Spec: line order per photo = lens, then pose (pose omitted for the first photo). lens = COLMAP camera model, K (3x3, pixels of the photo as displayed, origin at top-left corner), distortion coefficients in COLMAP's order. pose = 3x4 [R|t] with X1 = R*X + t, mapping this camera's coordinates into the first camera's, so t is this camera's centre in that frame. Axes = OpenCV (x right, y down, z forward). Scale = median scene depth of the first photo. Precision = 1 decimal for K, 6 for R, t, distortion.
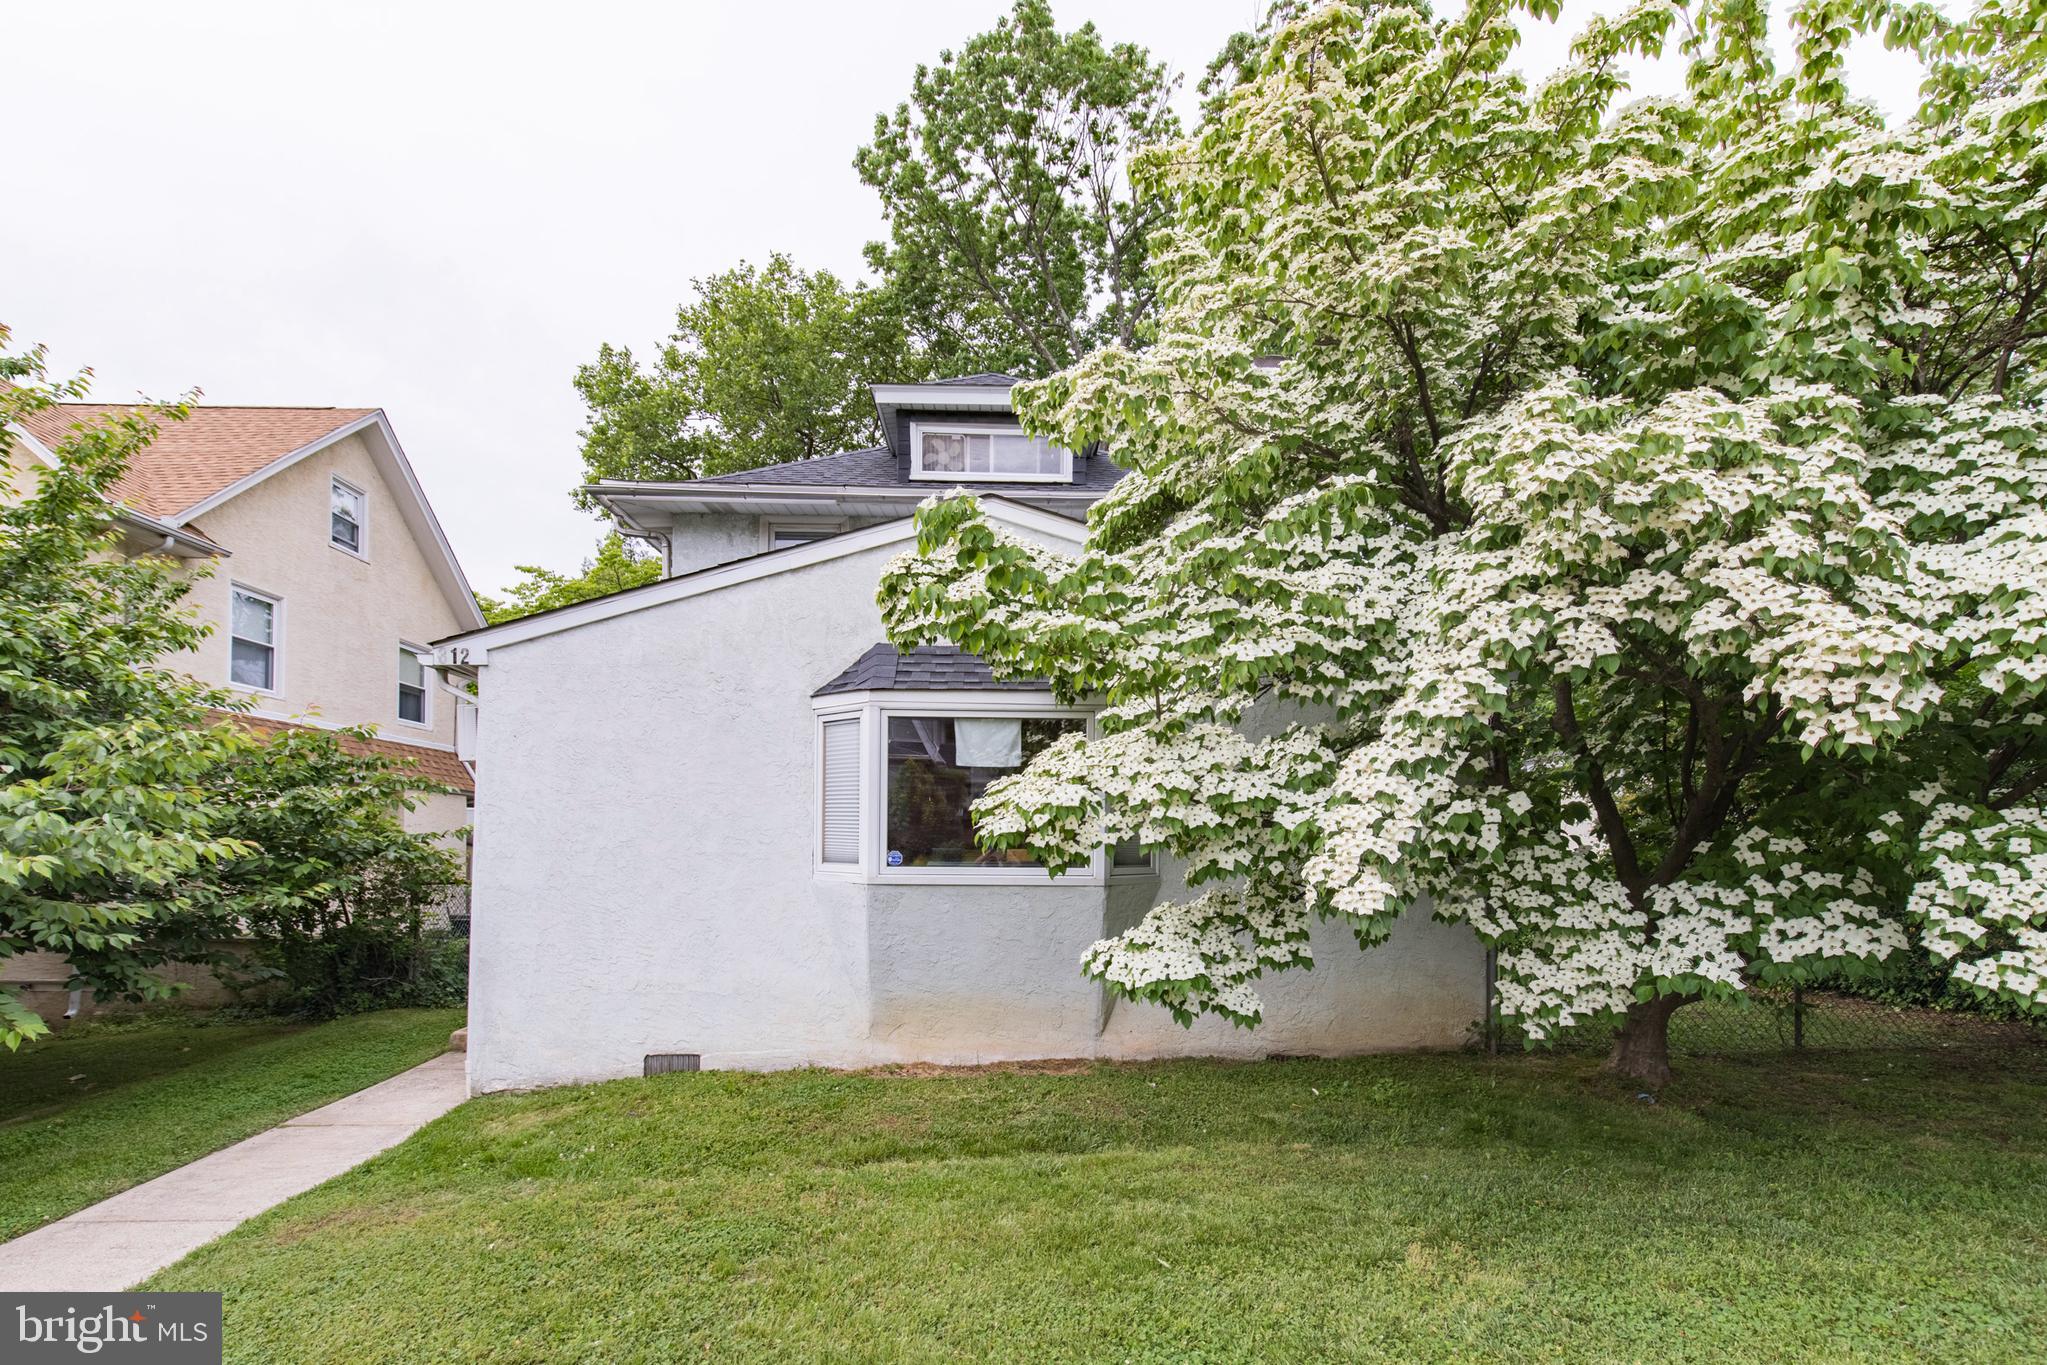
lens RADIAL K [[951.2, 0, 1017.5], [0, 951.2, 777.3], [0, 0, 1]] dist [-0.019532, 0.030298]
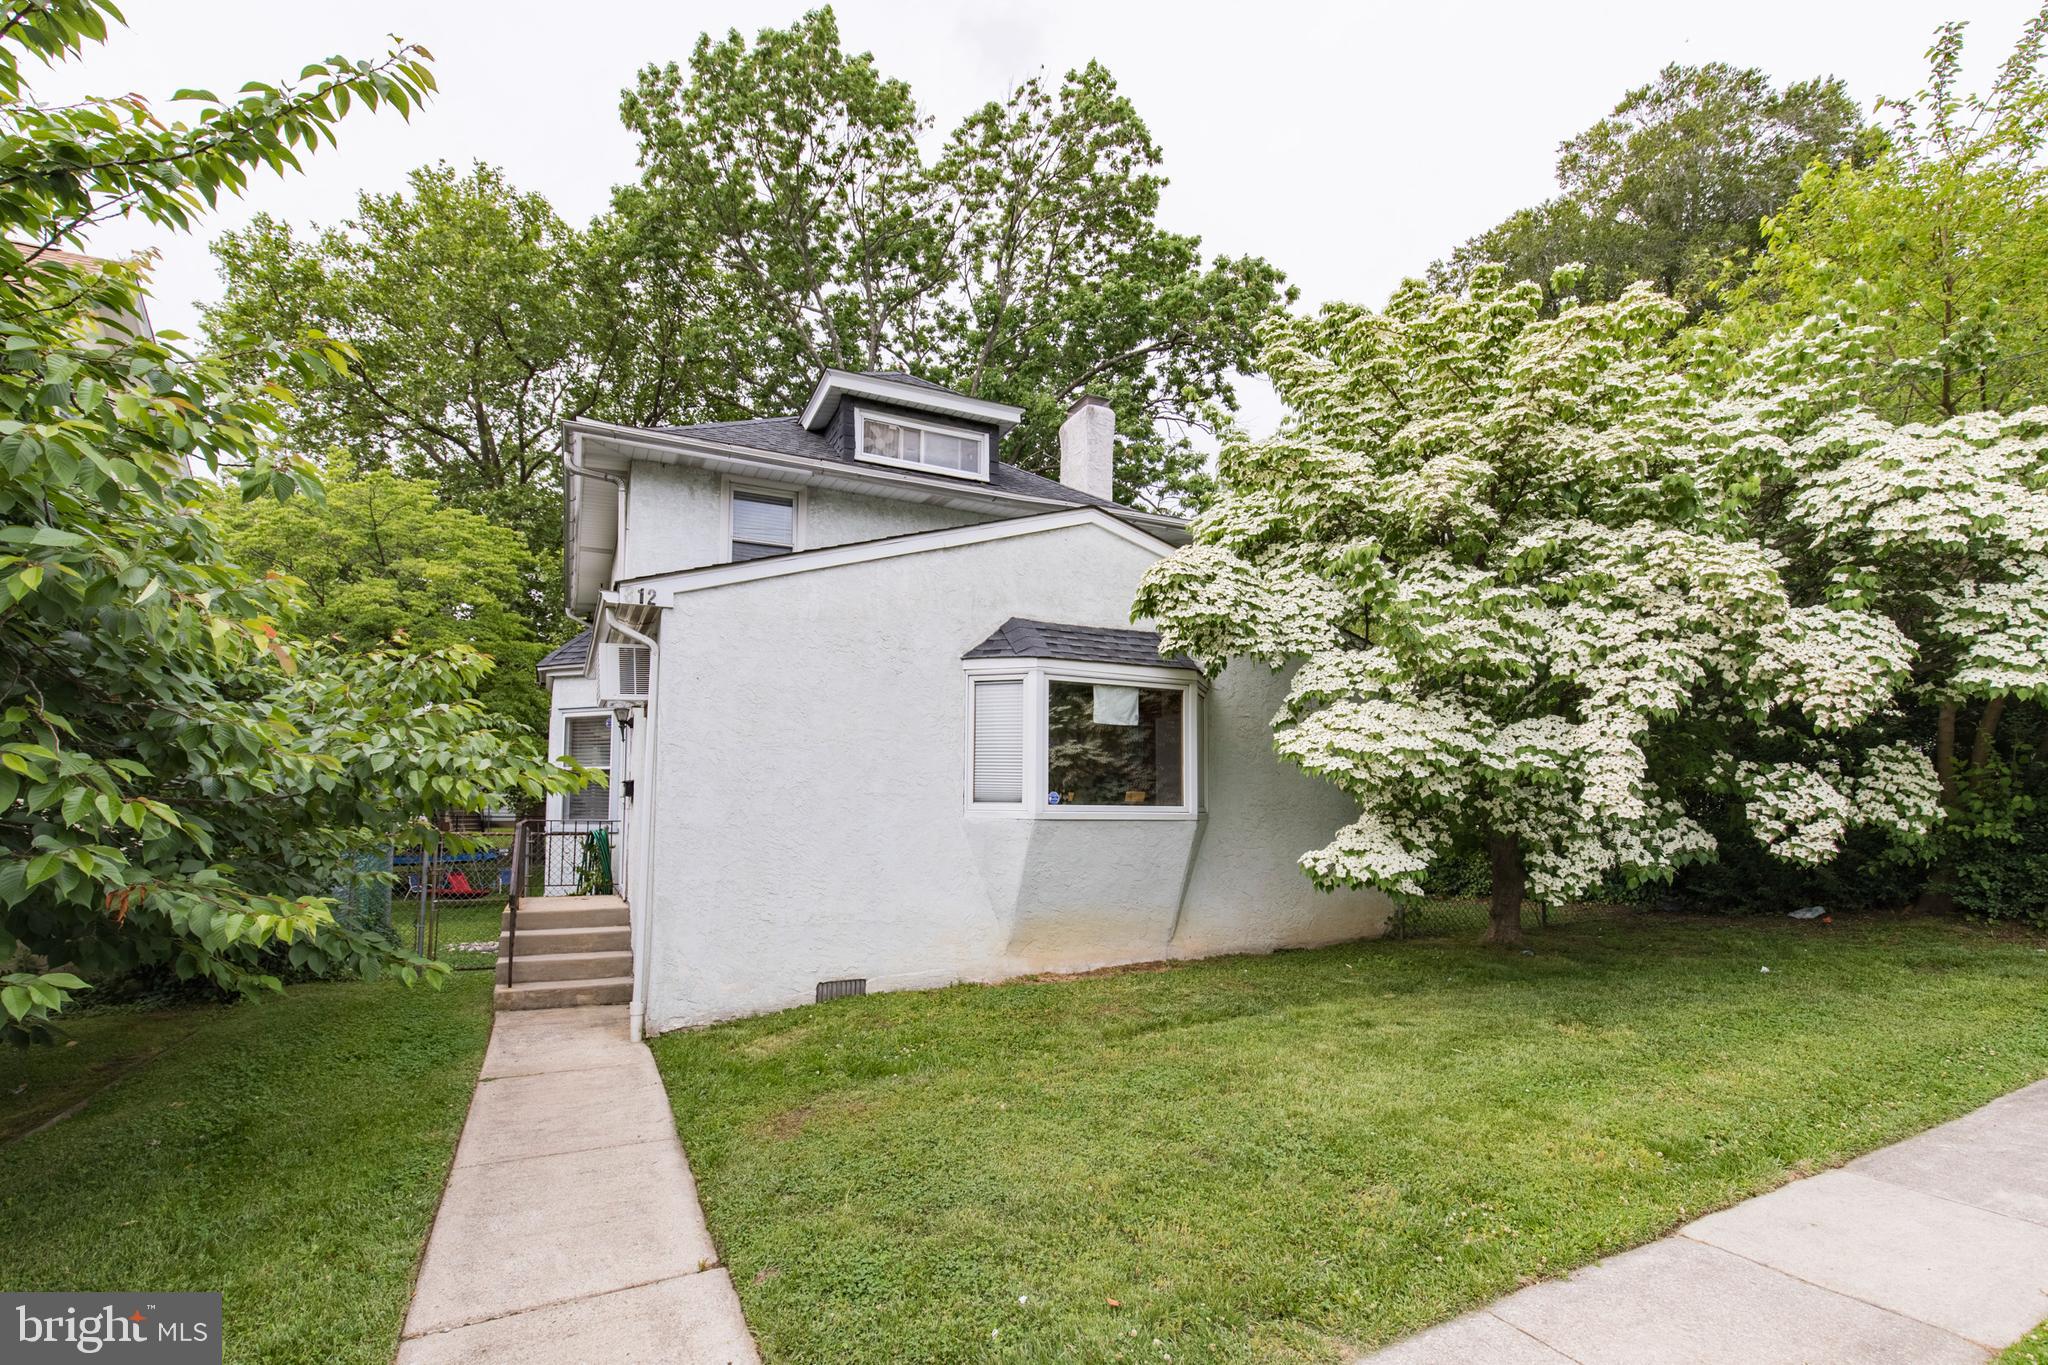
lens RADIAL K [[928.2, 0, 1019.6], [0, 928.2, 687.4], [0, 0, 1]] dist [0.004990, -0.000022]
pose [[0.917514, 0.052191, 0.394263, -0.612672], [-0.027494, 0.997304, -0.068035, 0.025704], [-0.396751, 0.051583, 0.916476, -0.065480]]
